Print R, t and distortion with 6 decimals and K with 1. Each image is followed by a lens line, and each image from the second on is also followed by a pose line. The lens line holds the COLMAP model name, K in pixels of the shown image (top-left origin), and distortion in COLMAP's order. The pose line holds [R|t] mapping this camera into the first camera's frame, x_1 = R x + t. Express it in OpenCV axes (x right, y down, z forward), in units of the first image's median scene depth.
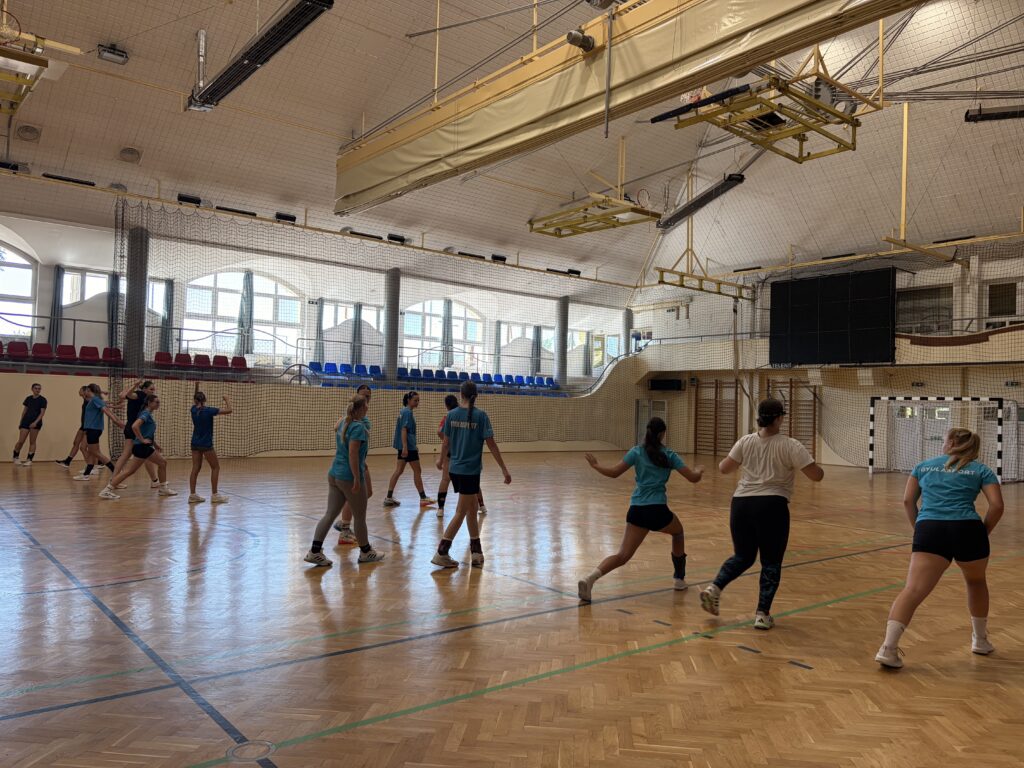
lens RADIAL K [[779.3, 0, 512.0], [0, 779.3, 384.0], [0, 0, 1]] dist [0.066265, -0.078452]
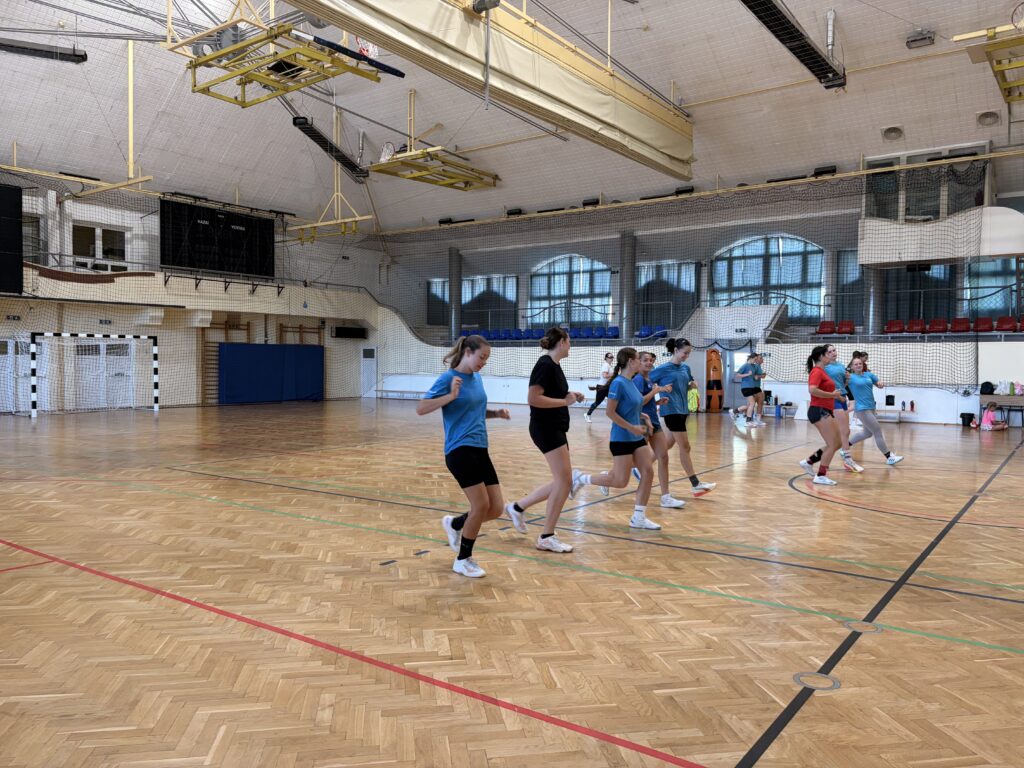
lens RADIAL K [[779.3, 0, 512.0], [0, 779.3, 384.0], [0, 0, 1]] dist [0.066265, -0.078452]
pose [[-0.260324, -0.059774, 0.963669, -0.558116], [-0.045130, 0.997744, 0.049696, 0.005778], [-0.964466, -0.030554, -0.262435, 0.713818]]
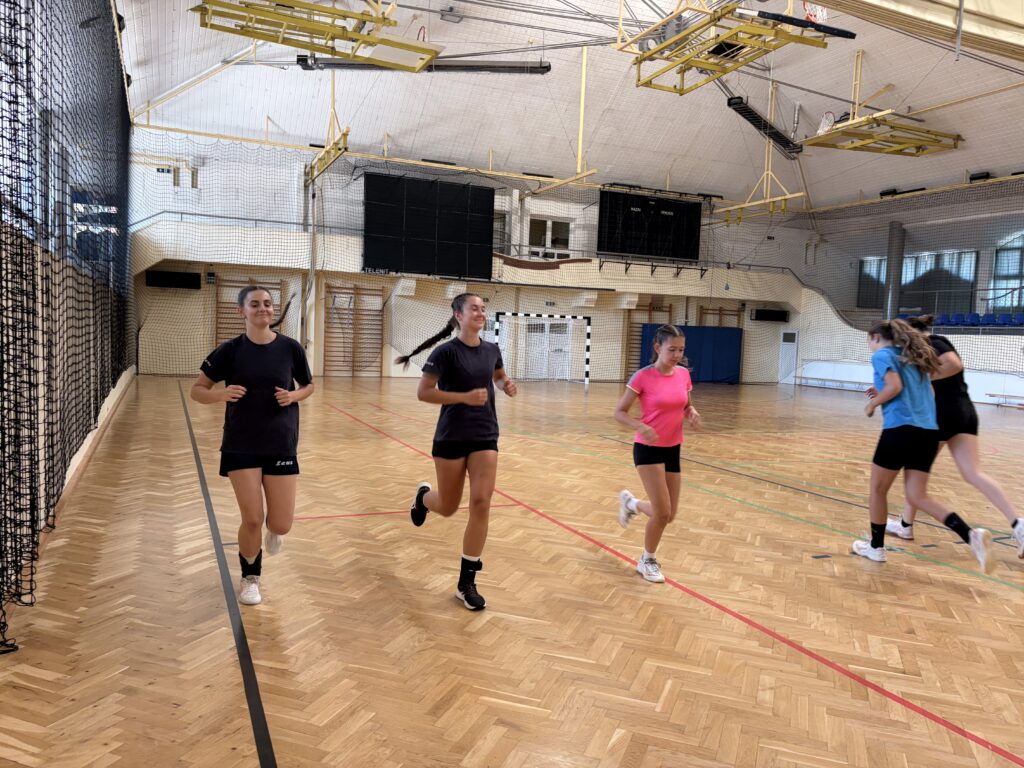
lens RADIAL K [[776.3, 0, 509.1], [0, 776.3, 385.4], [0, 0, 1]] dist [0.053810, -0.059972]
pose [[0.256946, -0.083358, 0.962824, -0.558676], [-0.062056, 0.992794, 0.102513, 0.006369], [-0.964431, -0.086089, 0.249922, 0.718150]]
